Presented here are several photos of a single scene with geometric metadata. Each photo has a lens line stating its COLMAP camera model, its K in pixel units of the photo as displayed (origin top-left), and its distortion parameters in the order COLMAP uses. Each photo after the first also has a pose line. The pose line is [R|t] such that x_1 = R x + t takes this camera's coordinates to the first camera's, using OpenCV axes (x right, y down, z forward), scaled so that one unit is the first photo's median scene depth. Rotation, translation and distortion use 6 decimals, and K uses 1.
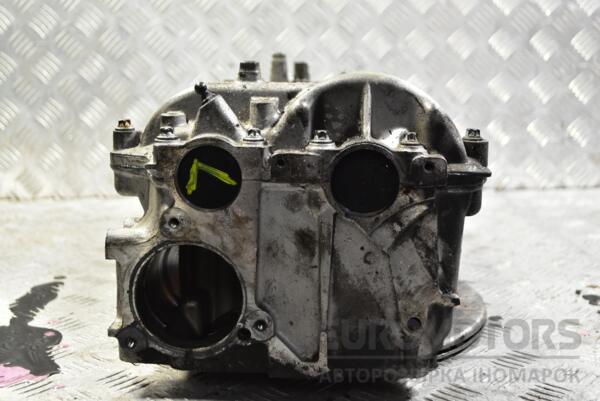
lens RADIAL K [[889.2, 0, 299.4], [0, 889.2, 200.0], [0, 0, 1]] dist [0.014238, 0.000000]
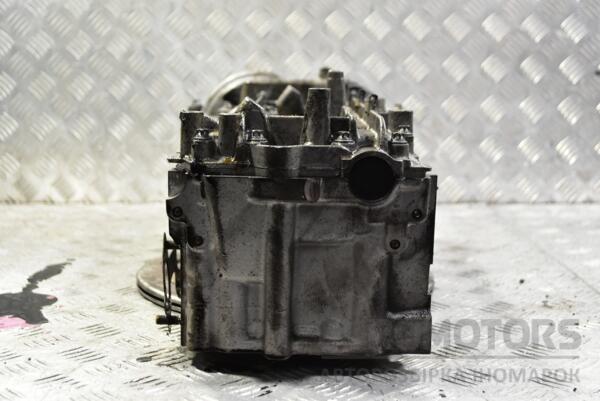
lens RADIAL K [[889.2, 0, 302.3], [0, 889.2, 200.2], [0, 0, 1]] dist [0.014238, 0.000000]
pose [[0.996944, 0.017142, -0.076209, 0.082893], [-0.020415, 0.998893, -0.042378, 0.037240], [0.075398, 0.043805, 0.996191, -0.093348]]
